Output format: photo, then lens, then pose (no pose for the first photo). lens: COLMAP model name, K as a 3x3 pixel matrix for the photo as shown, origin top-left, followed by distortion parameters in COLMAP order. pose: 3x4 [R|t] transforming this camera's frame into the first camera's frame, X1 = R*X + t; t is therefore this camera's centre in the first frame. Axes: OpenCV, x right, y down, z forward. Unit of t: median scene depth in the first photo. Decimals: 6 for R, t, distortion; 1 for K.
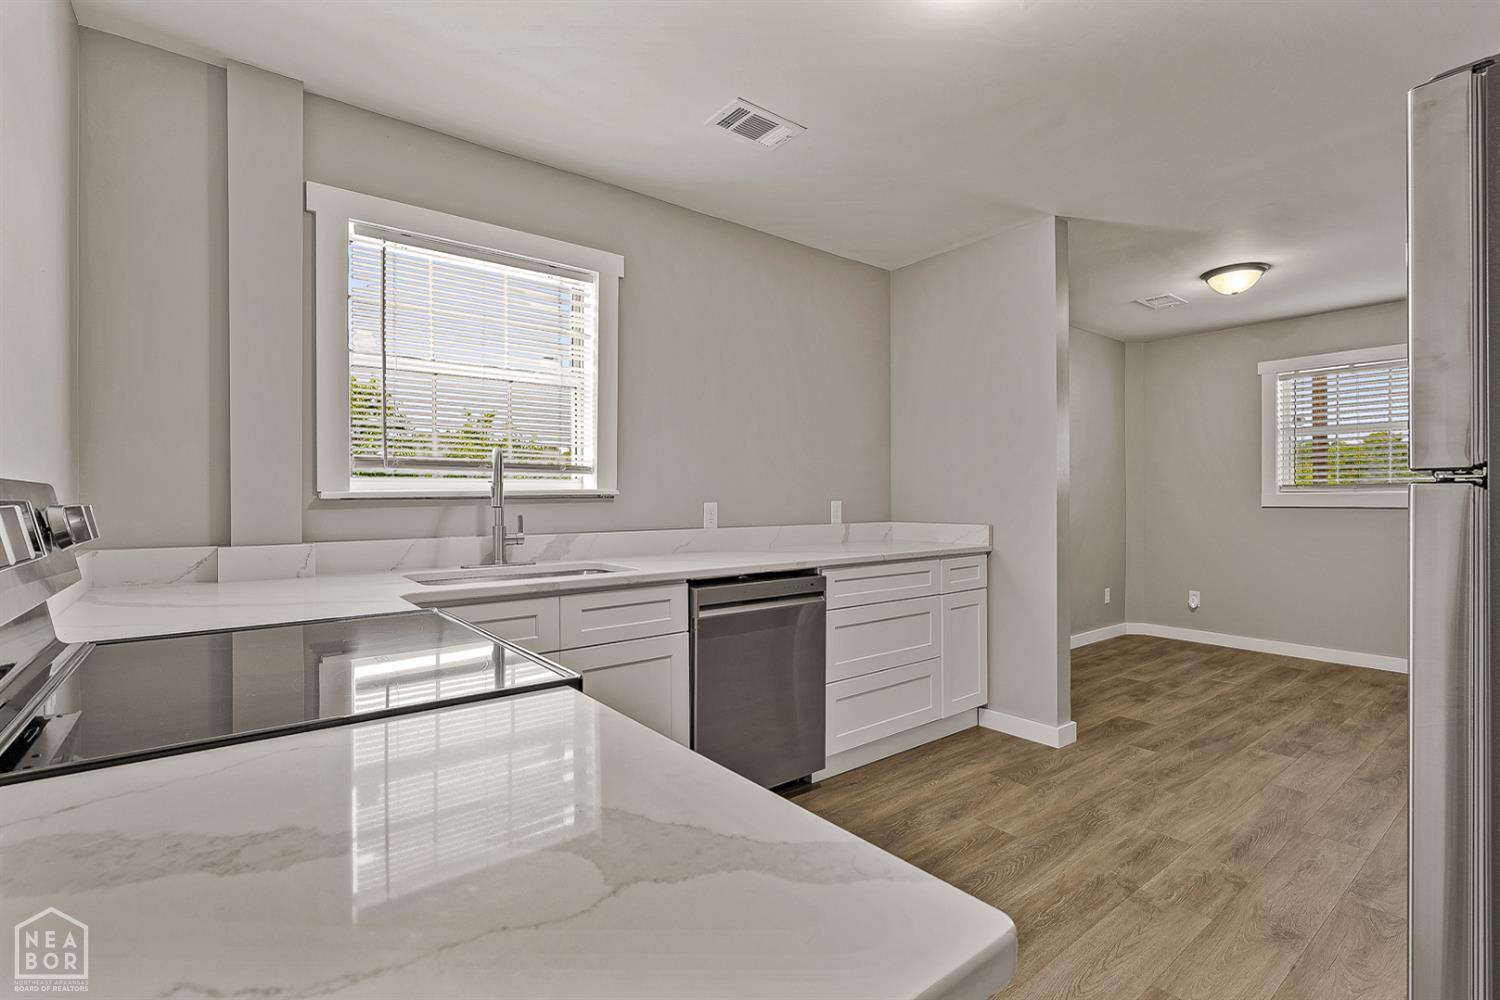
lens RADIAL K [[690.6, 0, 763.8], [0, 690.6, 510.4], [0, 0, 1]] dist [-0.001661, -0.000047]
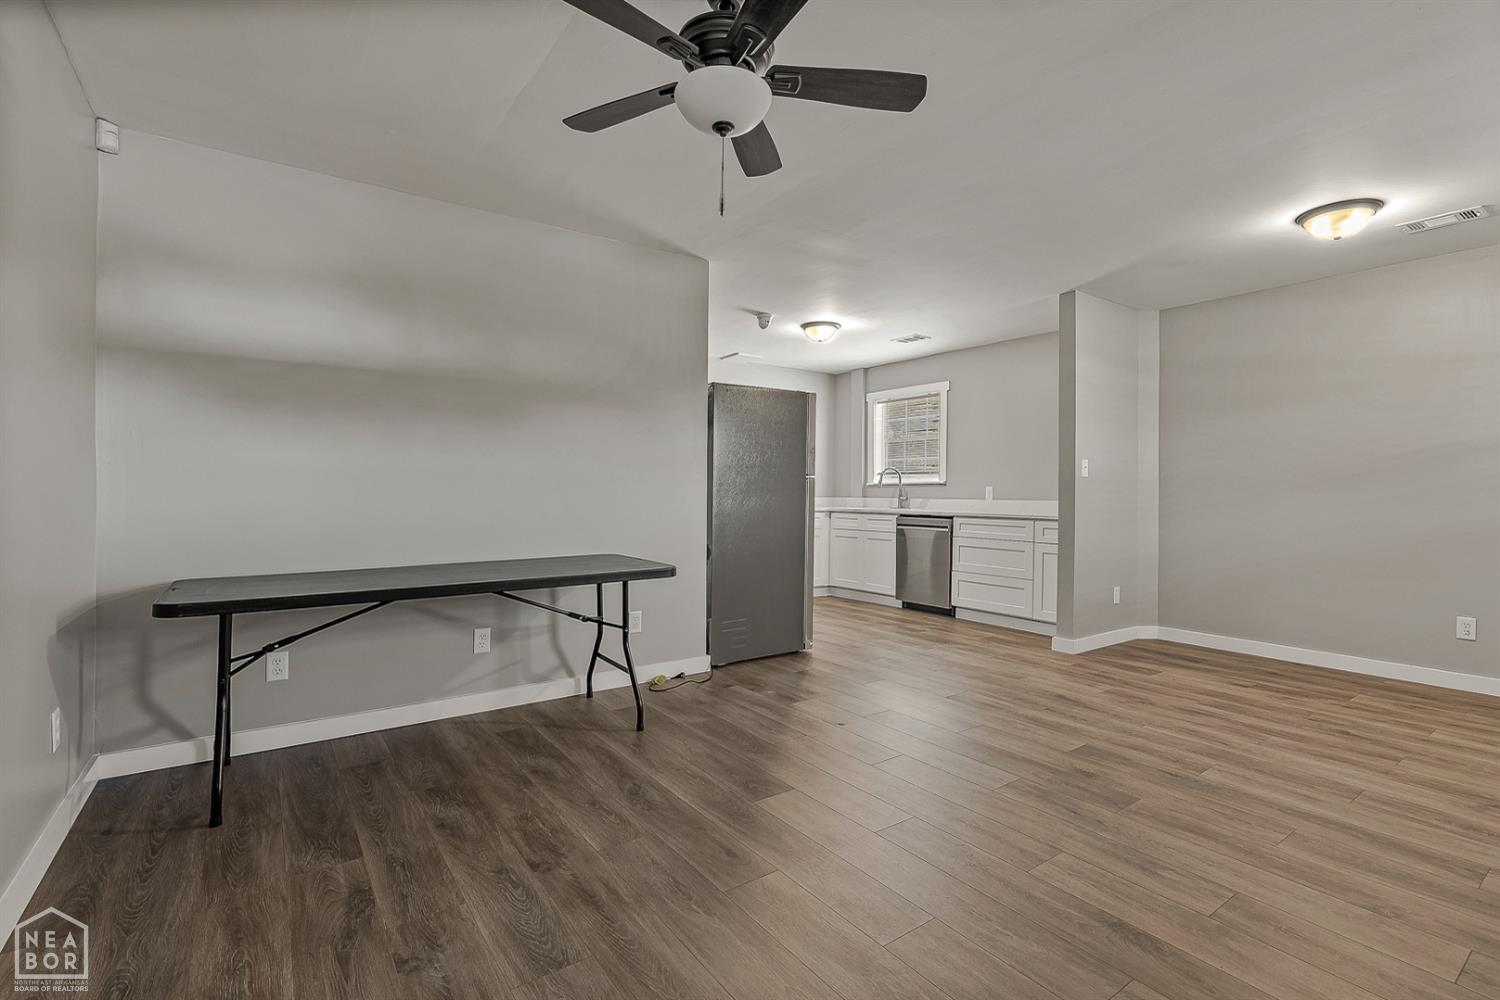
lens RADIAL K [[687.3, 0, 749.2], [0, 687.3, 491.8], [0, 0, 1]] dist [-0.000958, 0.000662]
pose [[-0.058907, 0.006506, -0.998242, 2.361500], [-0.017247, 0.999823, 0.007534, 0.000702], [0.998114, 0.017661, -0.058785, 0.508186]]
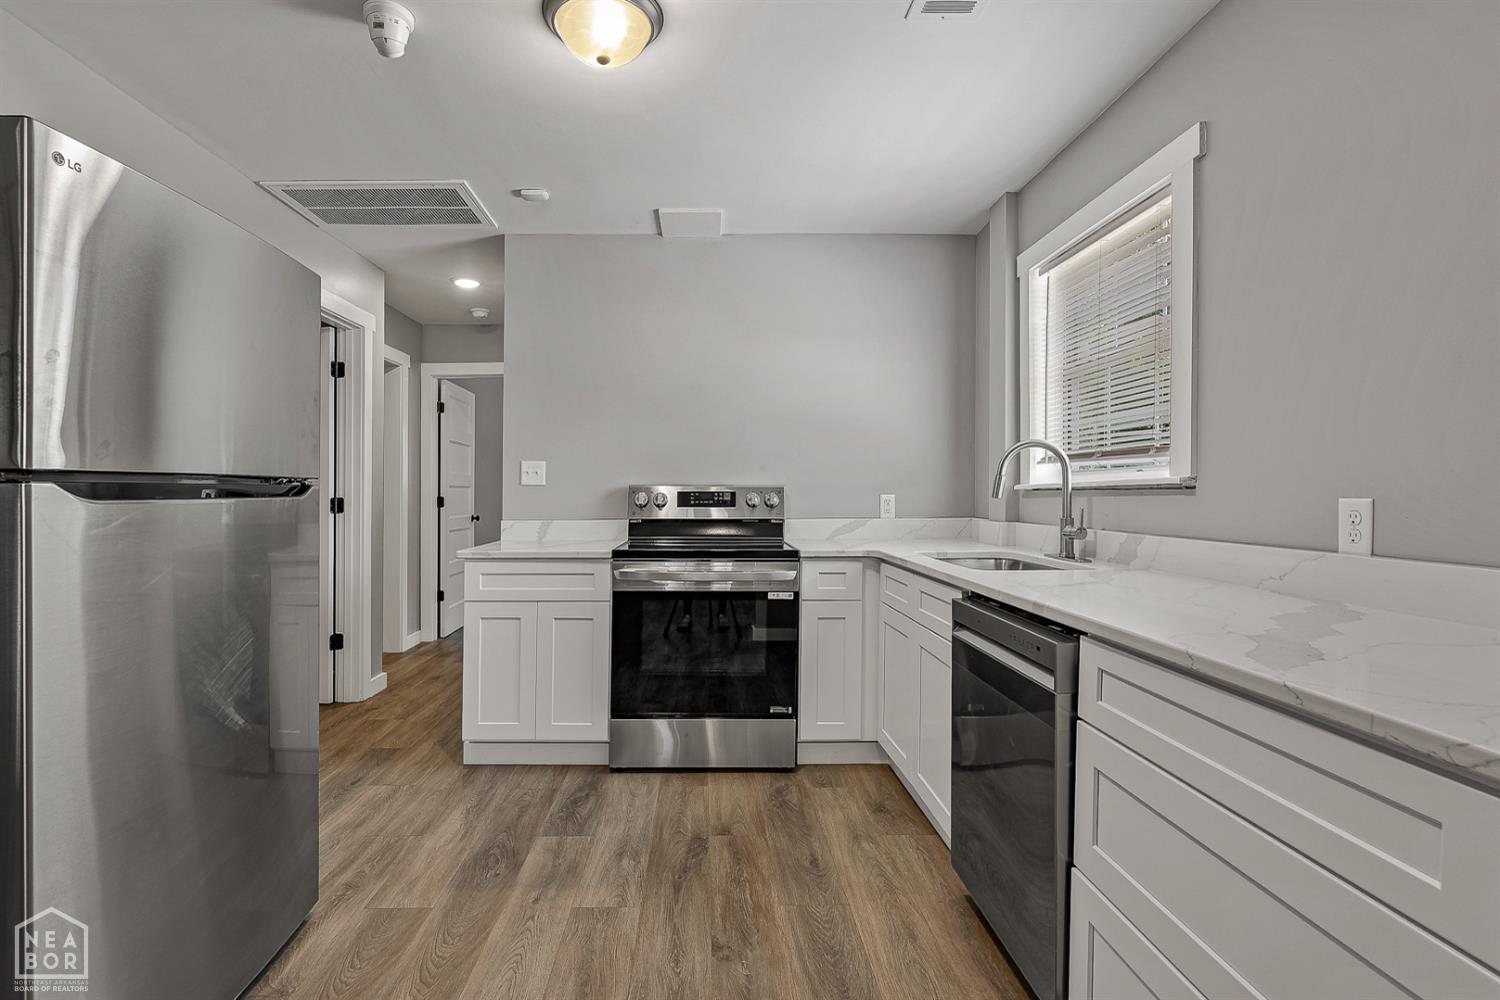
lens RADIAL K [[704.9, 0, 708.2], [0, 704.9, 487.2], [0, 0, 1]] dist [-0.009260, 0.000330]
pose [[-0.623447, 0.002242, -0.781862, 0.672242], [-0.005100, 0.999963, 0.006934, -0.023828], [0.781849, 0.008310, -0.623412, 1.151182]]
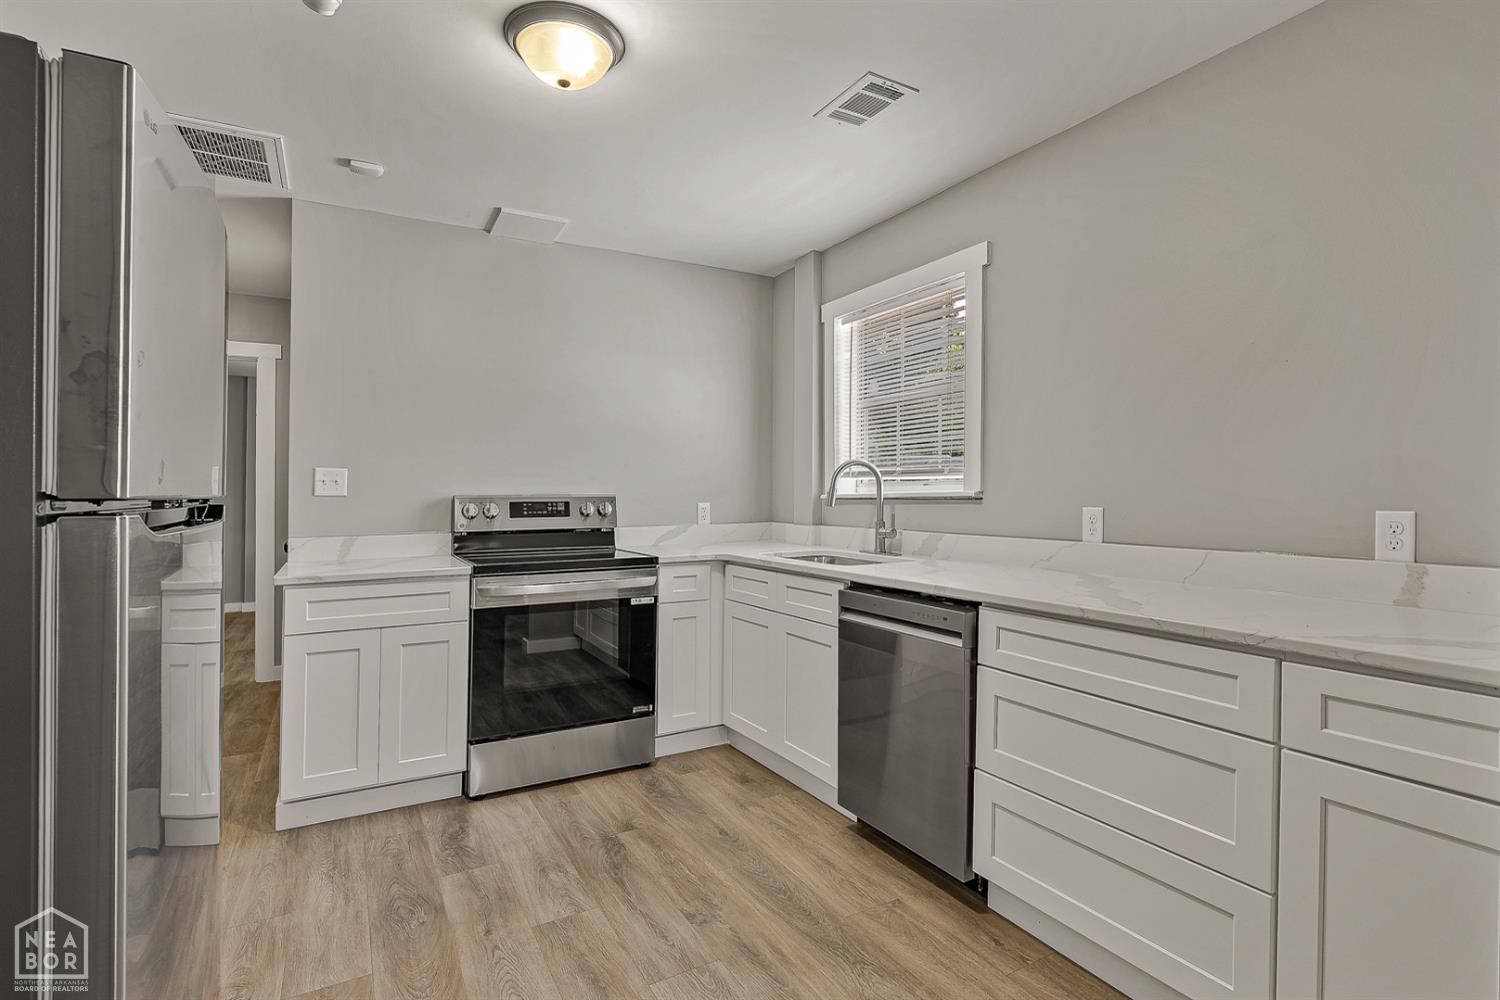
lens RADIAL K [[727.7, 0, 753.6], [0, 727.7, 488.4], [0, 0, 1]] dist [-0.002713, -0.000360]
pose [[-0.163971, 0.002119, -0.986463, 0.895169], [-0.006487, 0.999974, 0.003226, -0.037657], [0.986444, 0.006928, -0.163953, 0.931906]]
